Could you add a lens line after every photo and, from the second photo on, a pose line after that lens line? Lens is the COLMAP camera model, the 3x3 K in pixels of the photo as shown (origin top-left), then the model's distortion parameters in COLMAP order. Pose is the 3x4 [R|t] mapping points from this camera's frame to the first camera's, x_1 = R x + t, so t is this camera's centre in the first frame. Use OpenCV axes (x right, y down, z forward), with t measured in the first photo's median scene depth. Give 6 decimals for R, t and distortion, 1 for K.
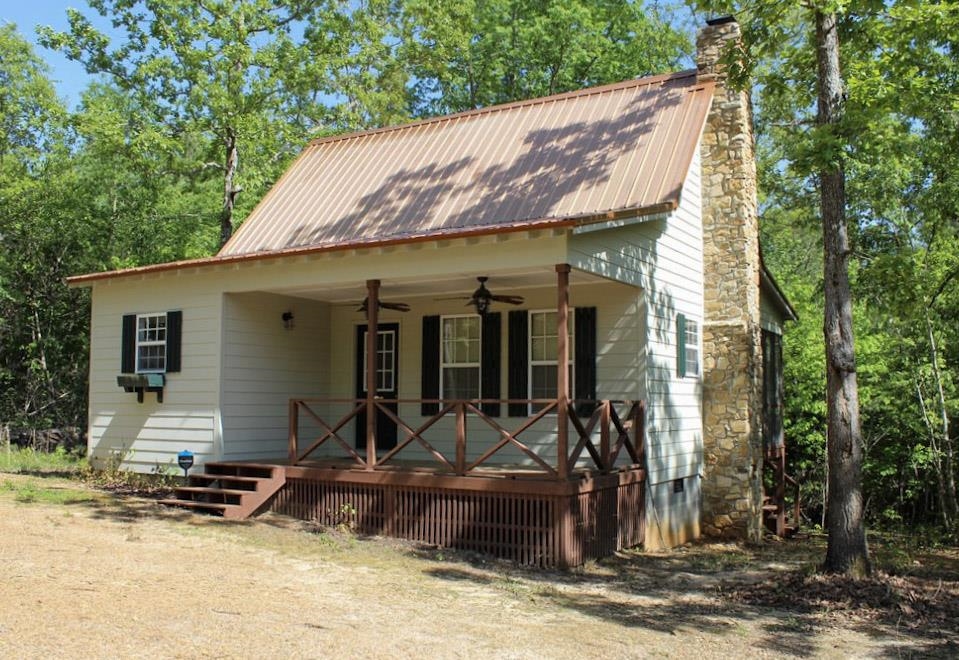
lens RADIAL K [[898.3, 0, 479.2], [0, 898.3, 333.7], [0, 0, 1]] dist [-0.079129, 0.000000]
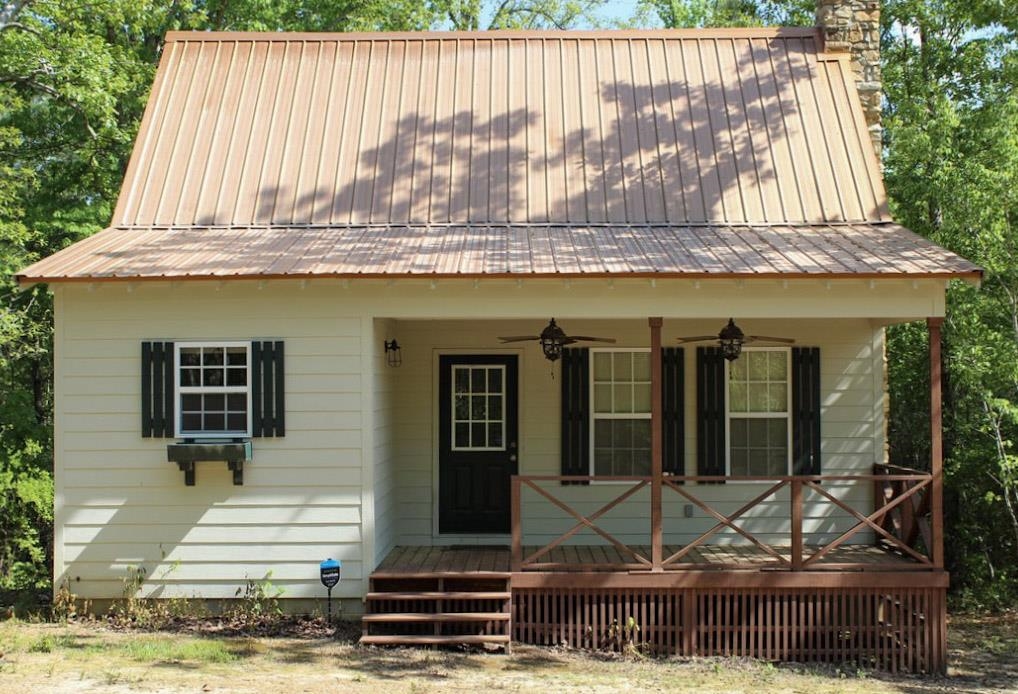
lens RADIAL K [[1466.8, 0, 509.1], [0, 1466.8, 347.0], [0, 0, 1]] dist [-0.025542, 0.000000]
pose [[0.859772, 0.006638, 0.510635, -0.736221], [-0.032830, 0.998566, 0.042297, -0.071845], [-0.509622, -0.053130, 0.858757, 0.010386]]
